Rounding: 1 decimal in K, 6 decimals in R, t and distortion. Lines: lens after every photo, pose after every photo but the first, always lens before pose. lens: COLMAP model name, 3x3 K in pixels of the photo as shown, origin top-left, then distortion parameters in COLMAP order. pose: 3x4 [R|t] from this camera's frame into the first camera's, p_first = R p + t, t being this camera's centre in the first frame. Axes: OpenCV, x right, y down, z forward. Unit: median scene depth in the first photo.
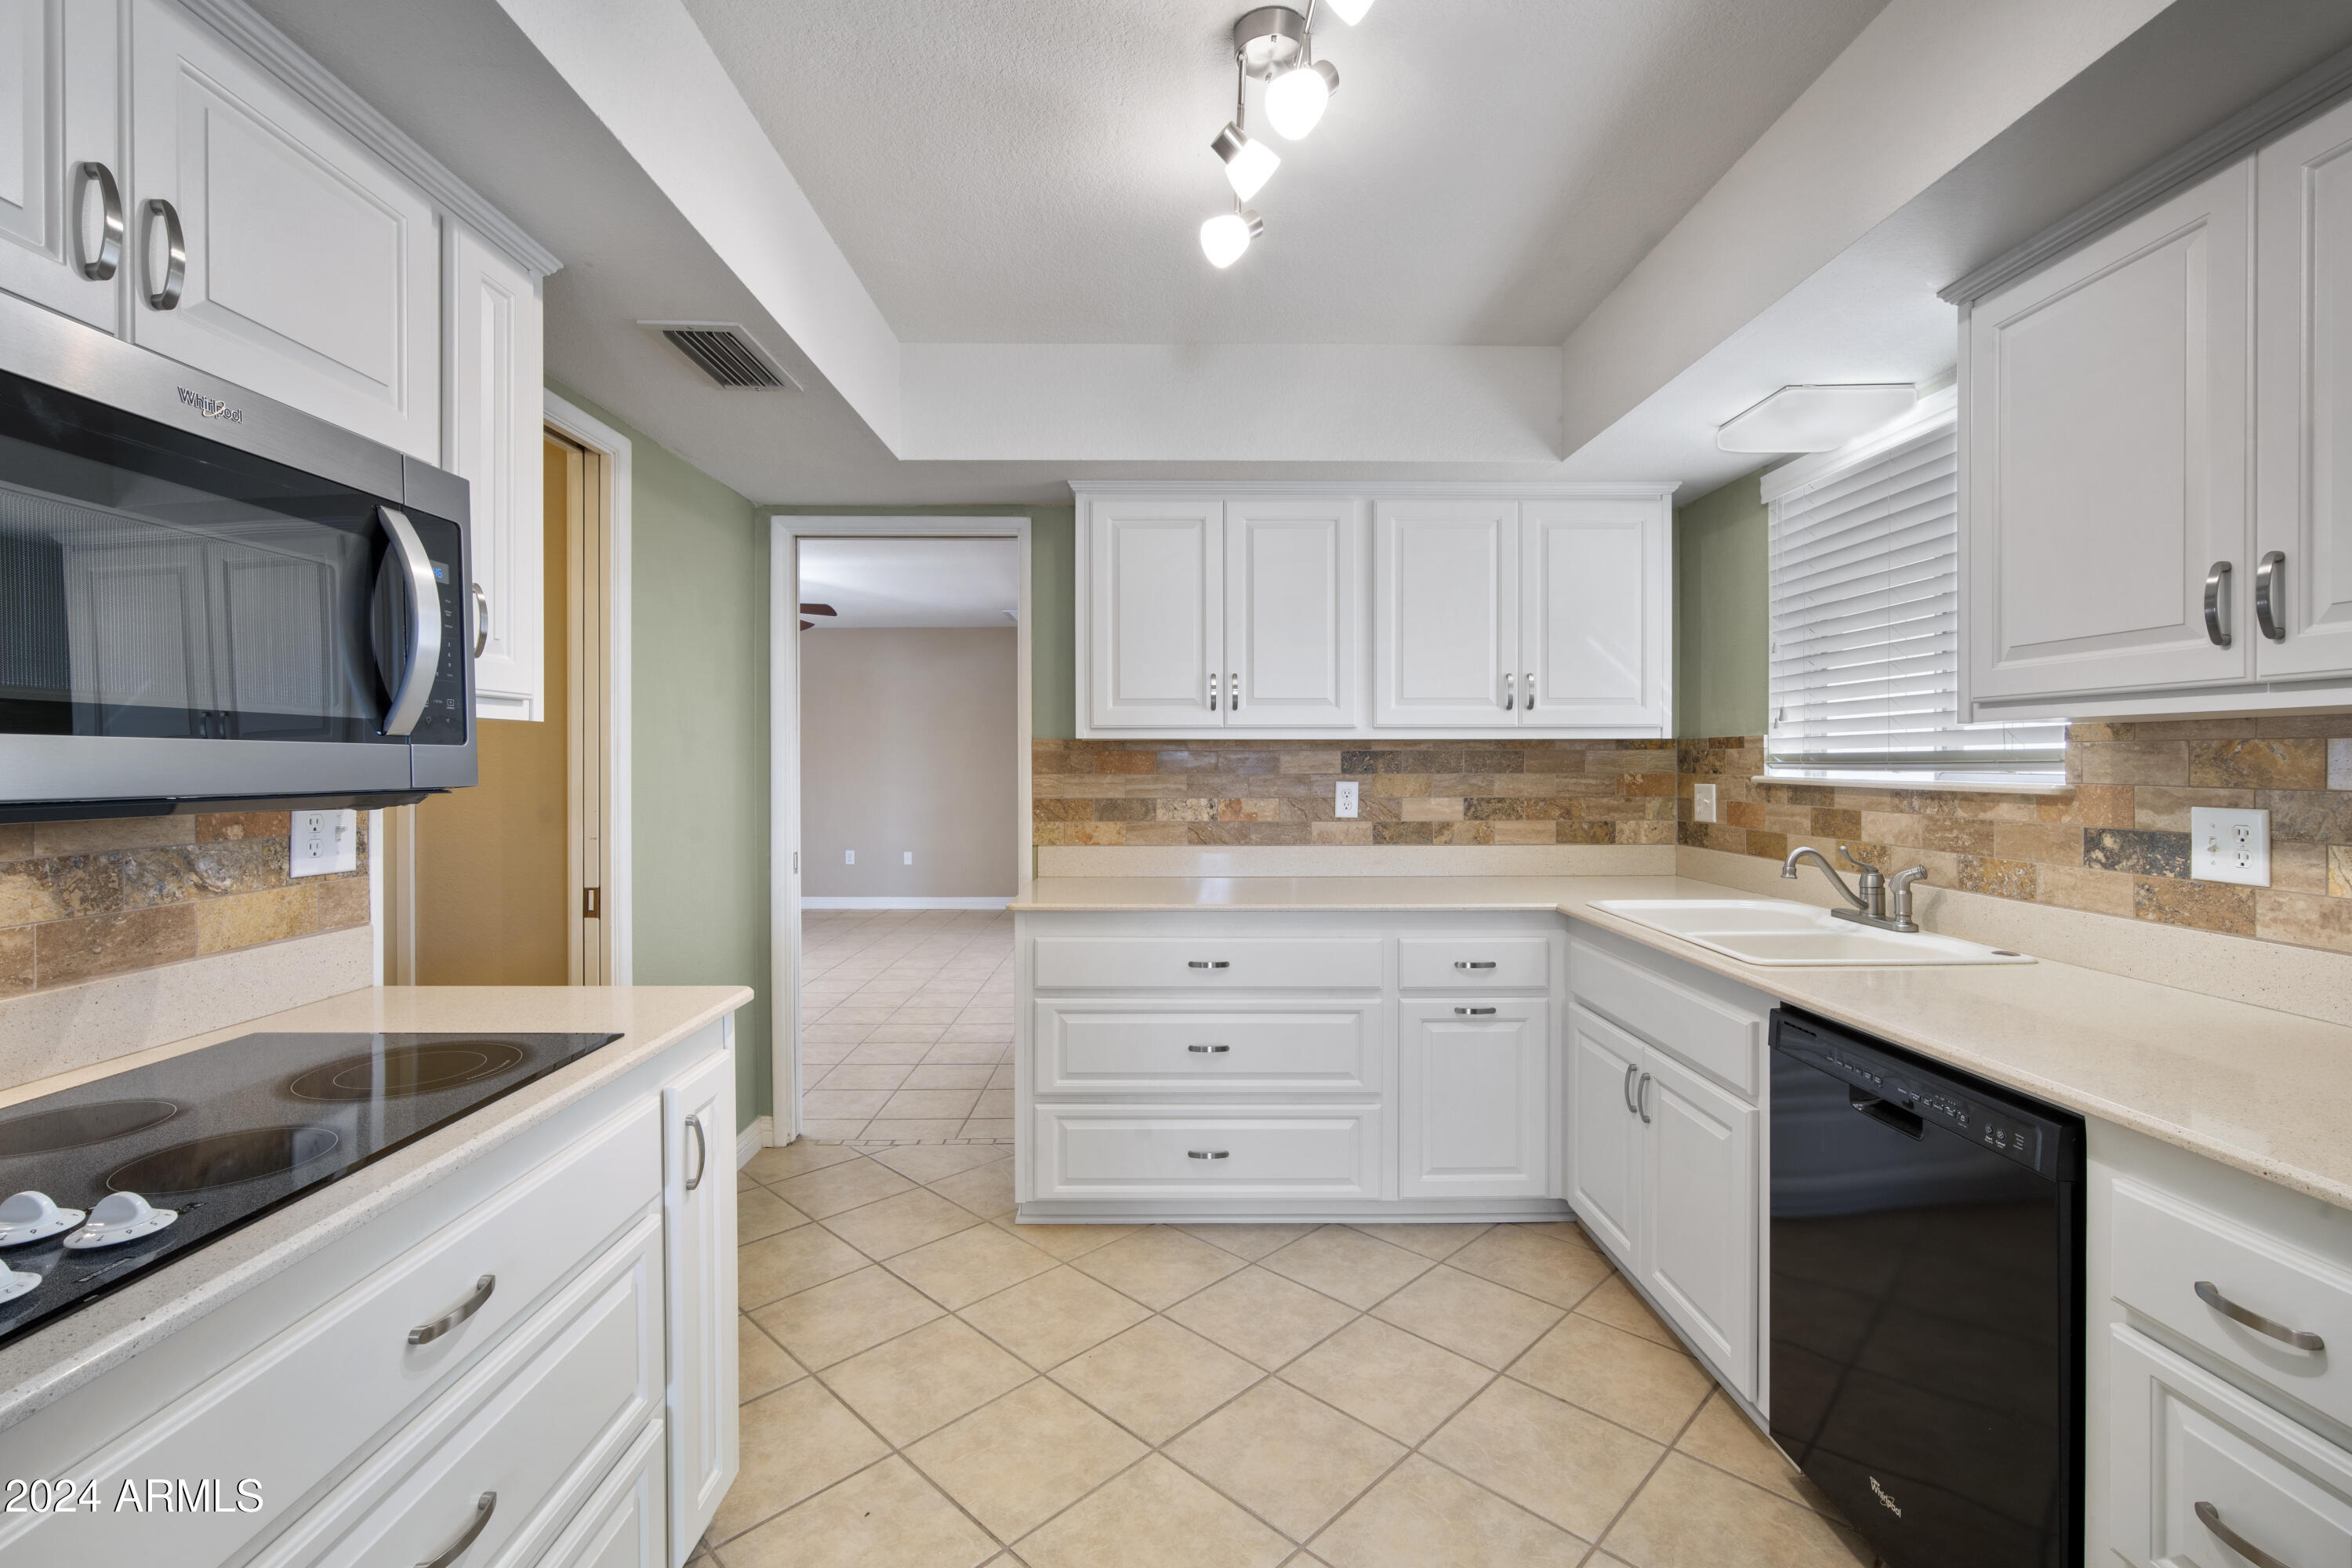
lens RADIAL K [[1039.2, 0, 1174.3], [0, 1039.2, 765.3], [0, 0, 1]] dist [-0.005904, 0.000723]
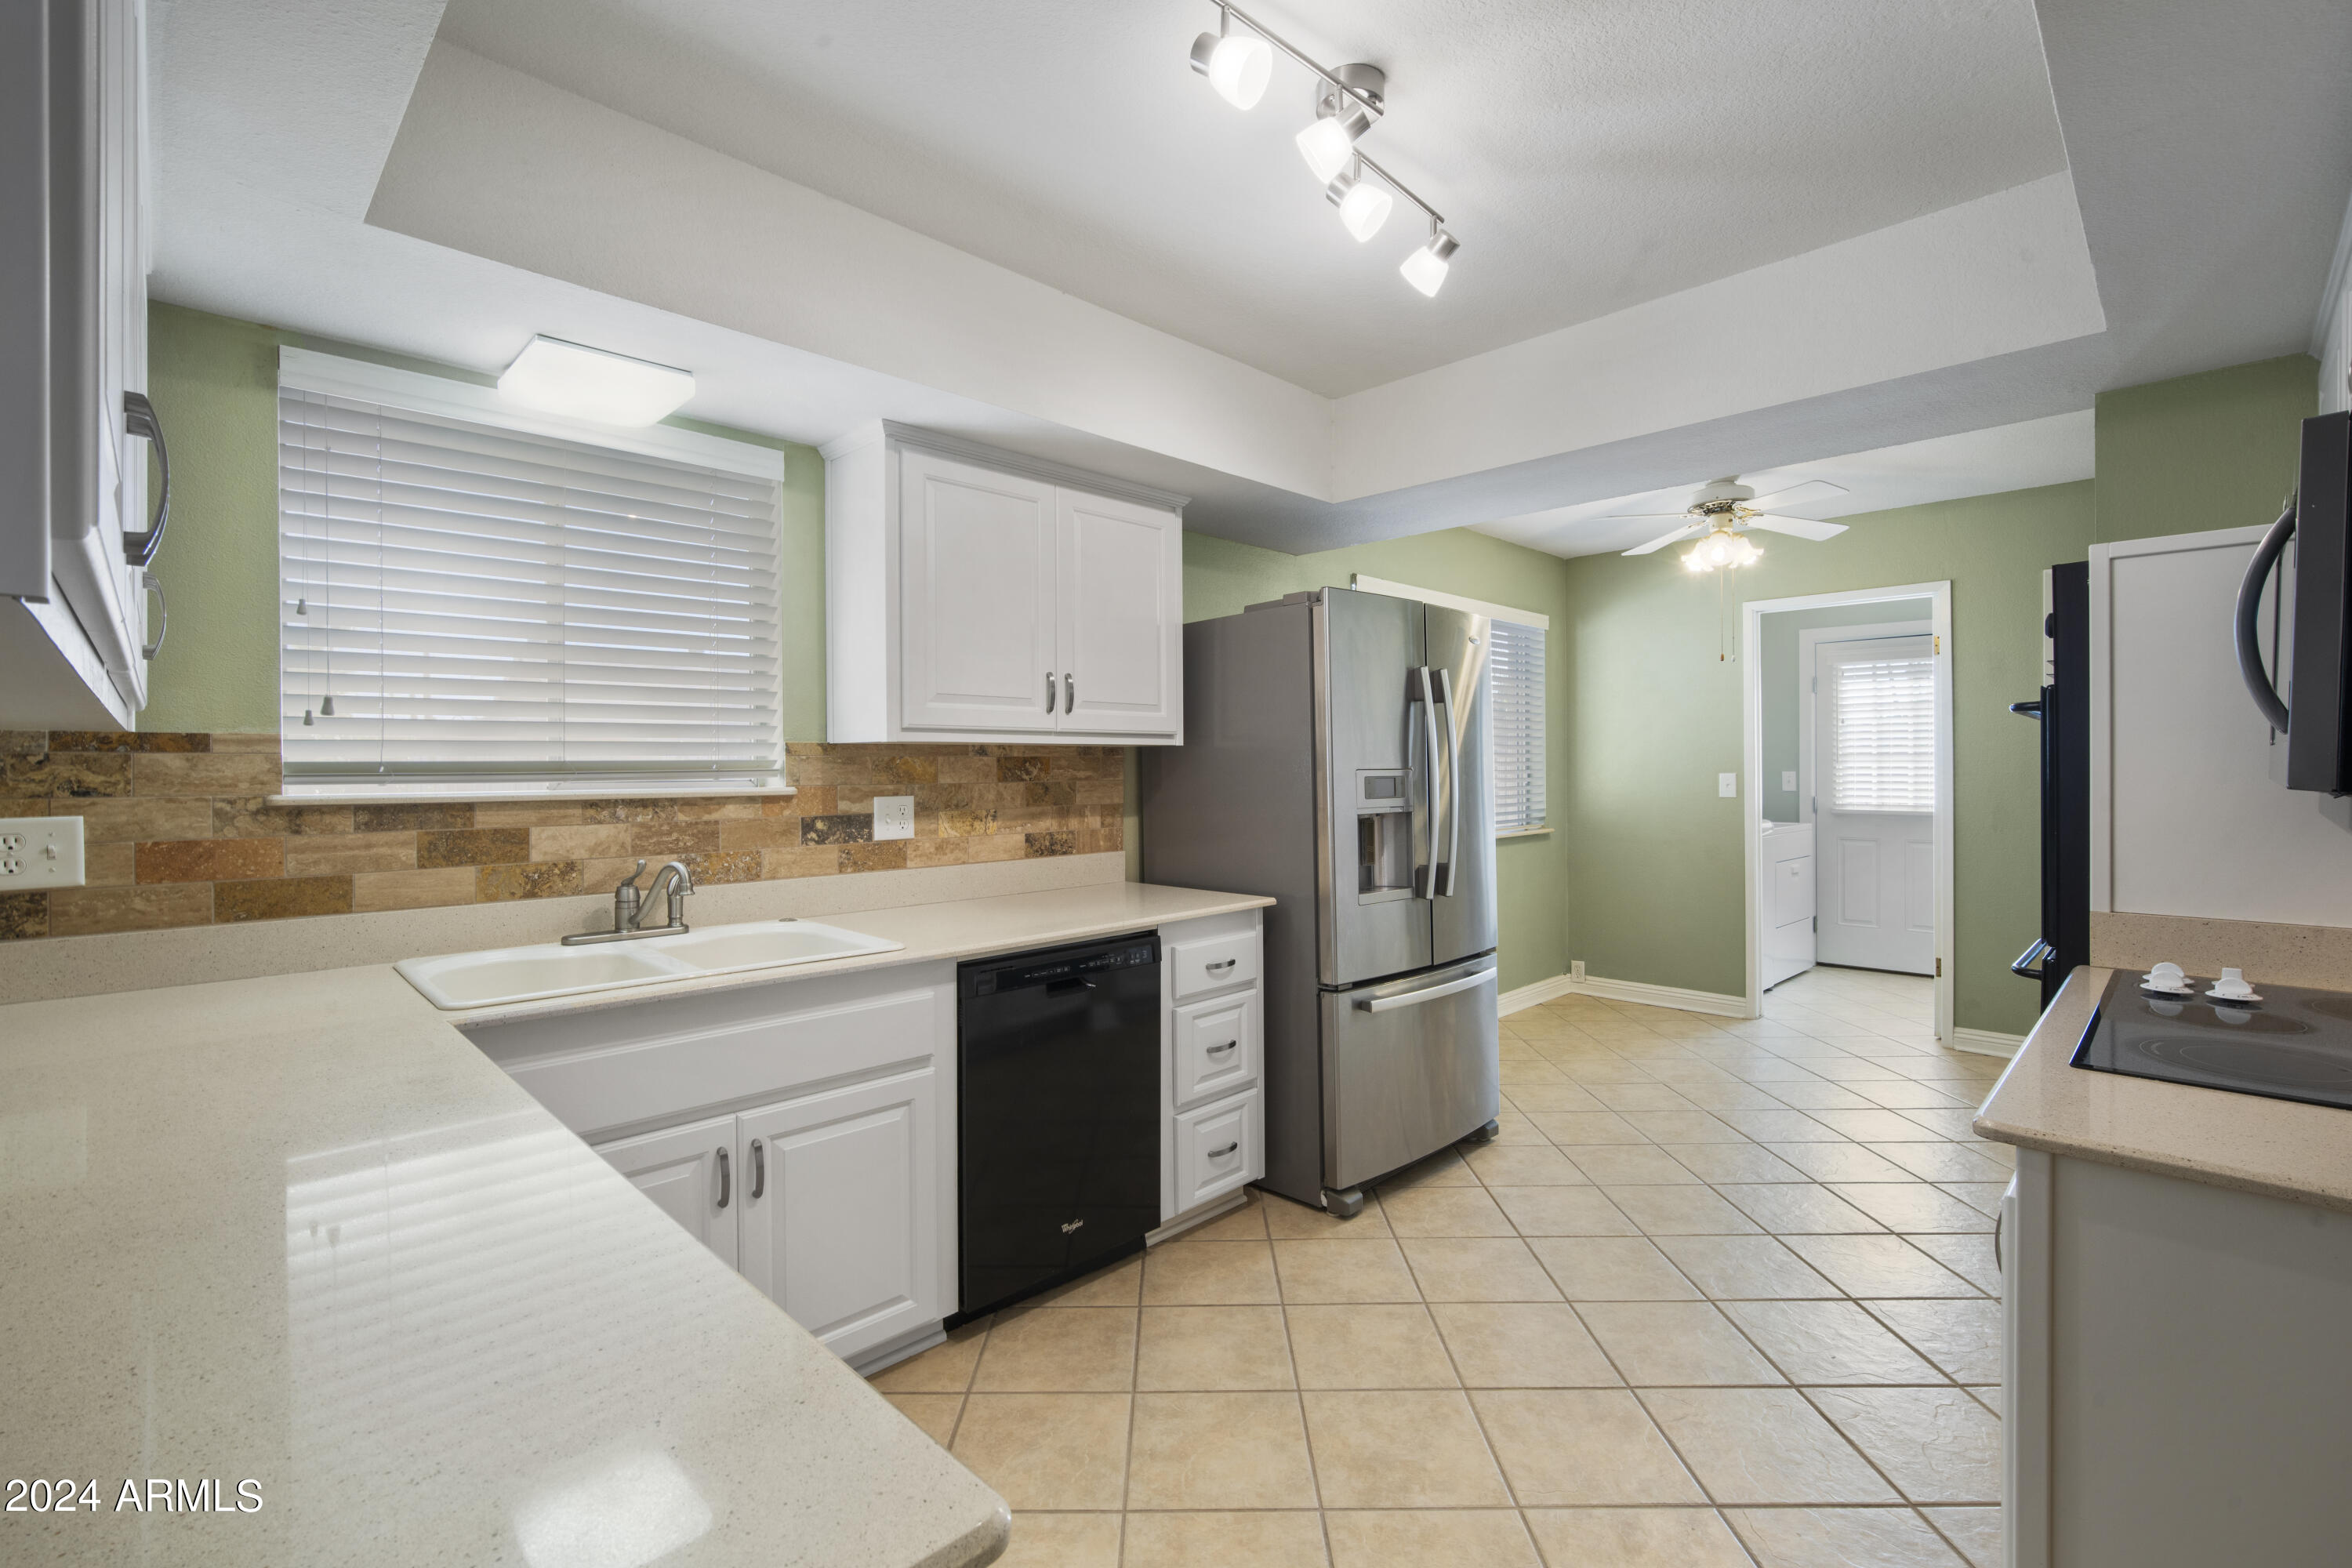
lens RADIAL K [[1039.2, 0, 1174.3], [0, 1039.2, 765.3], [0, 0, 1]] dist [-0.005904, 0.000723]
pose [[-0.700297, 0.005162, 0.713833, -0.358679], [0.008973, 0.999959, 0.001572, -0.005700], [-0.713795, 0.007506, -0.700314, 1.243831]]
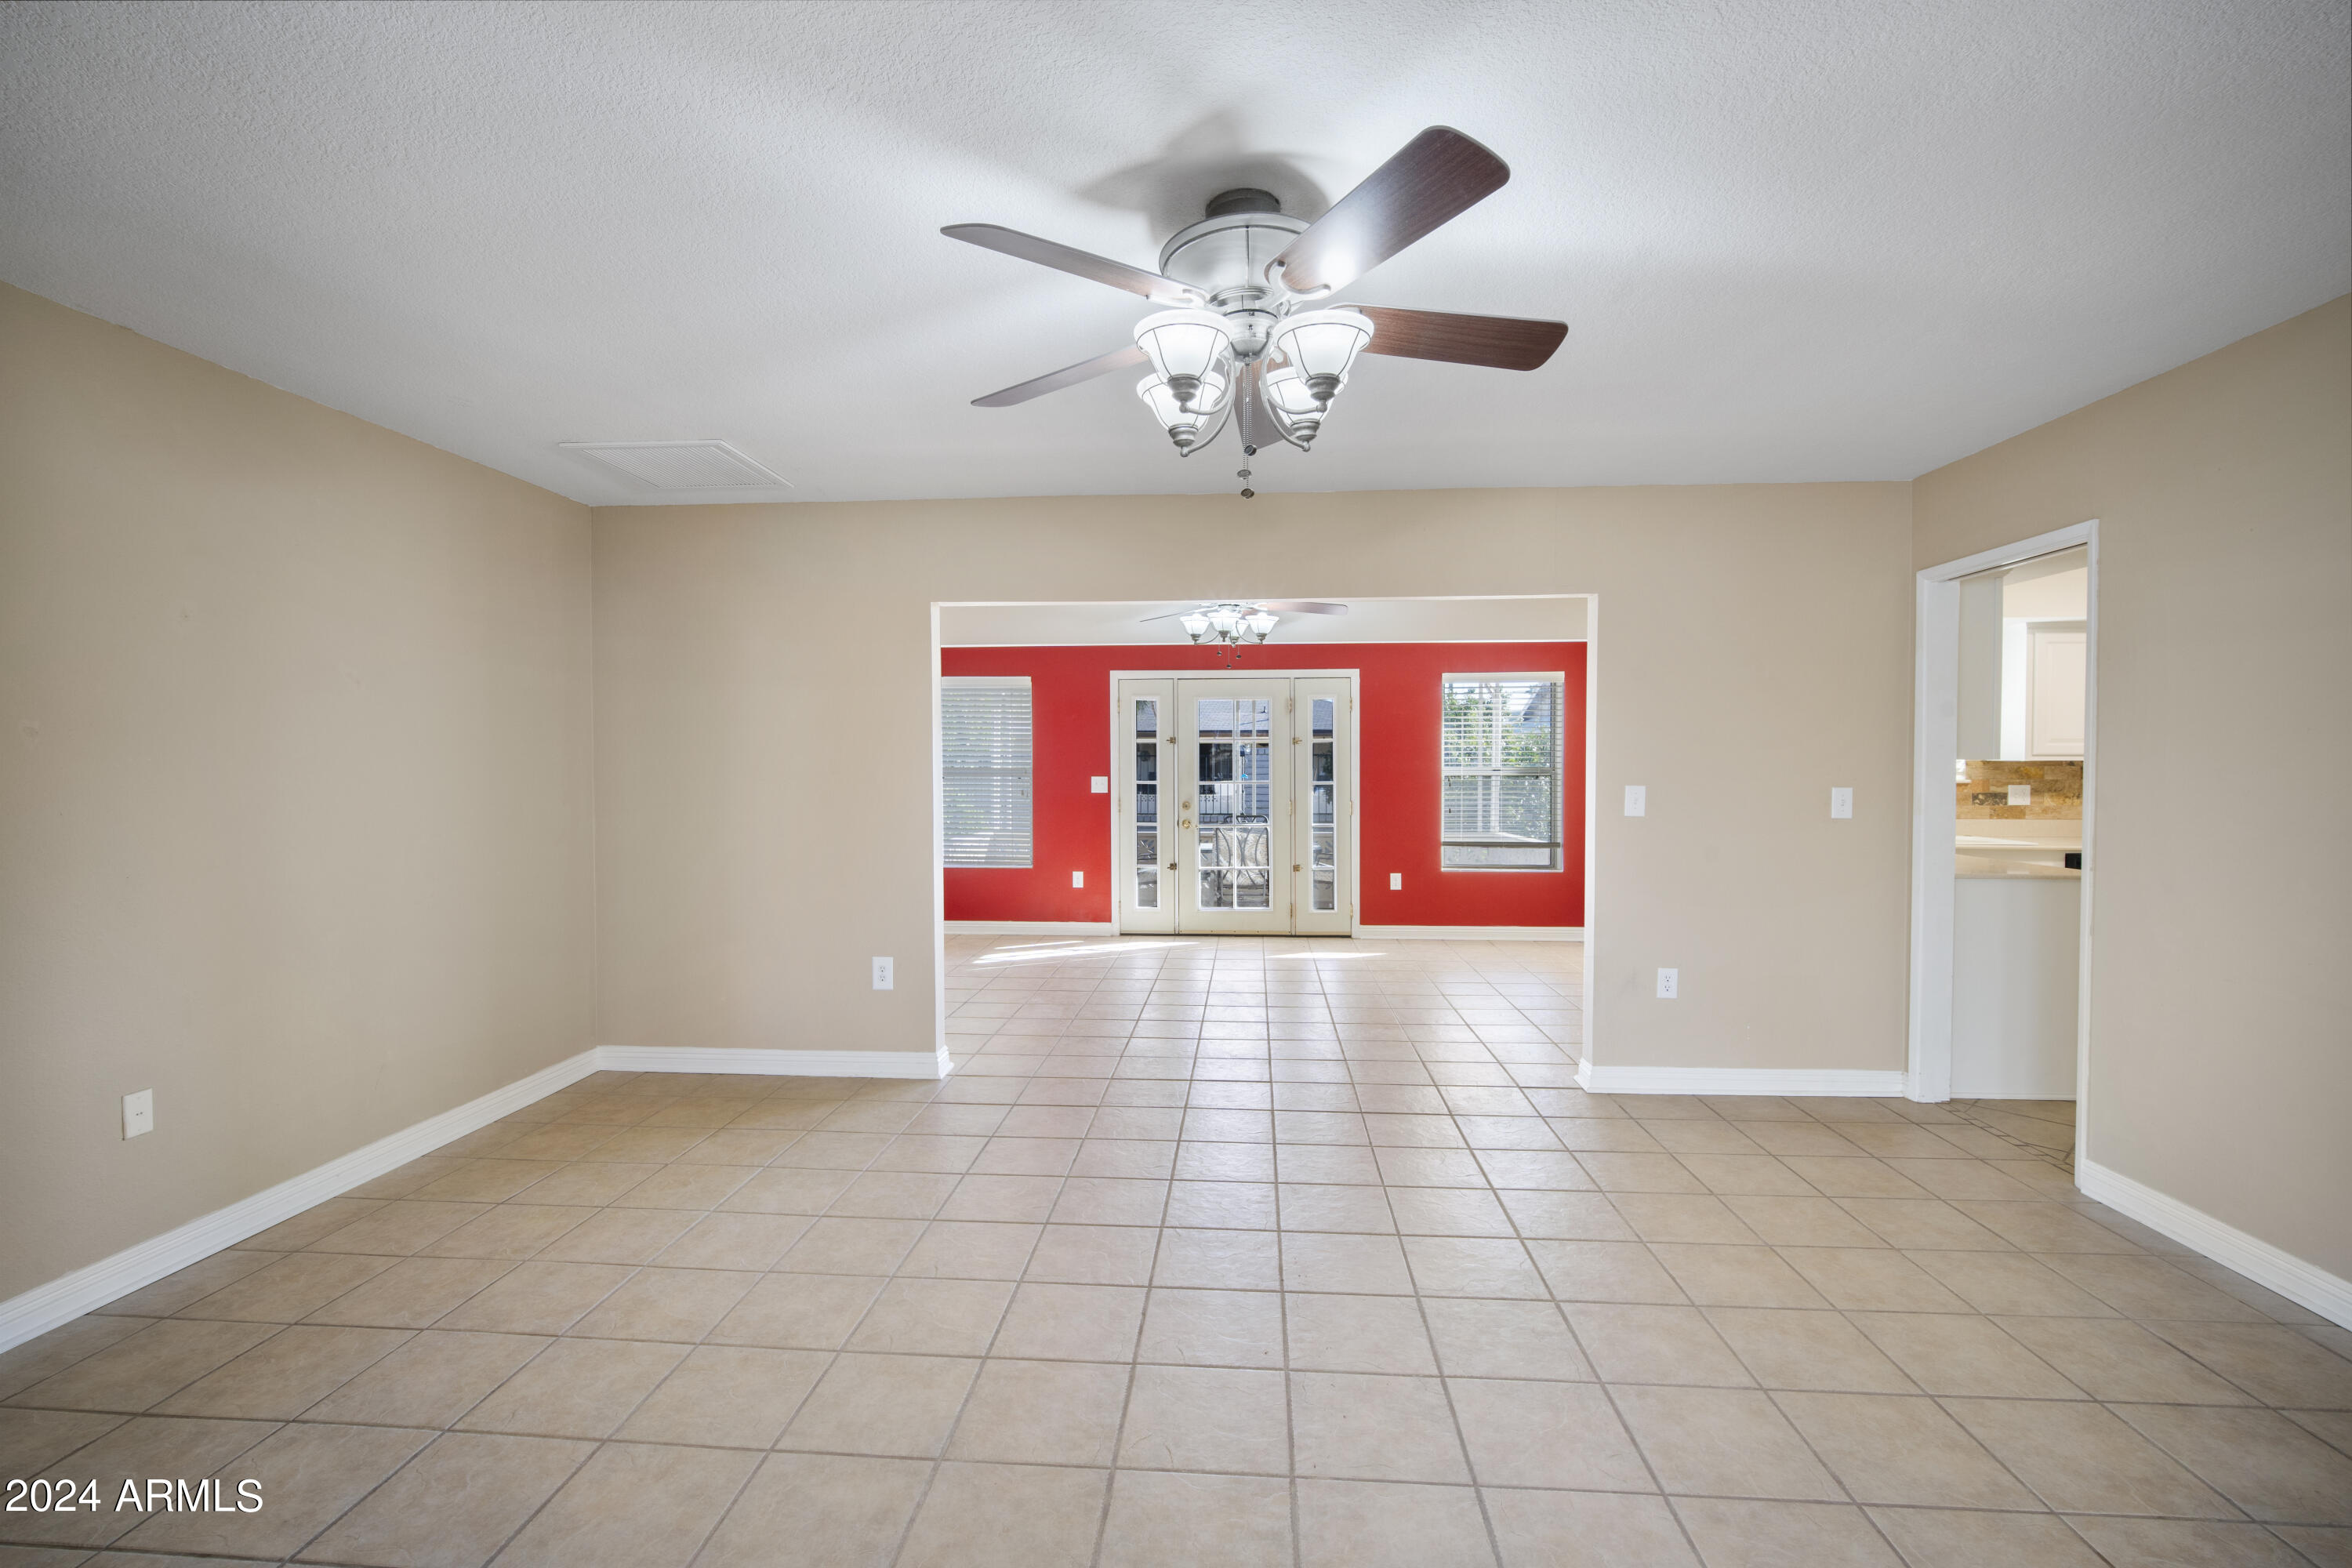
lens RADIAL K [[1025.4, 0, 1182.0], [0, 1025.4, 780.7], [0, 0, 1]] dist [-0.008629, 0.000496]
pose [[0.079113, -0.016945, 0.996722, -1.876697], [0.004787, 0.999850, 0.016618, -0.031962], [-0.996854, 0.003457, 0.079182, 2.440364]]
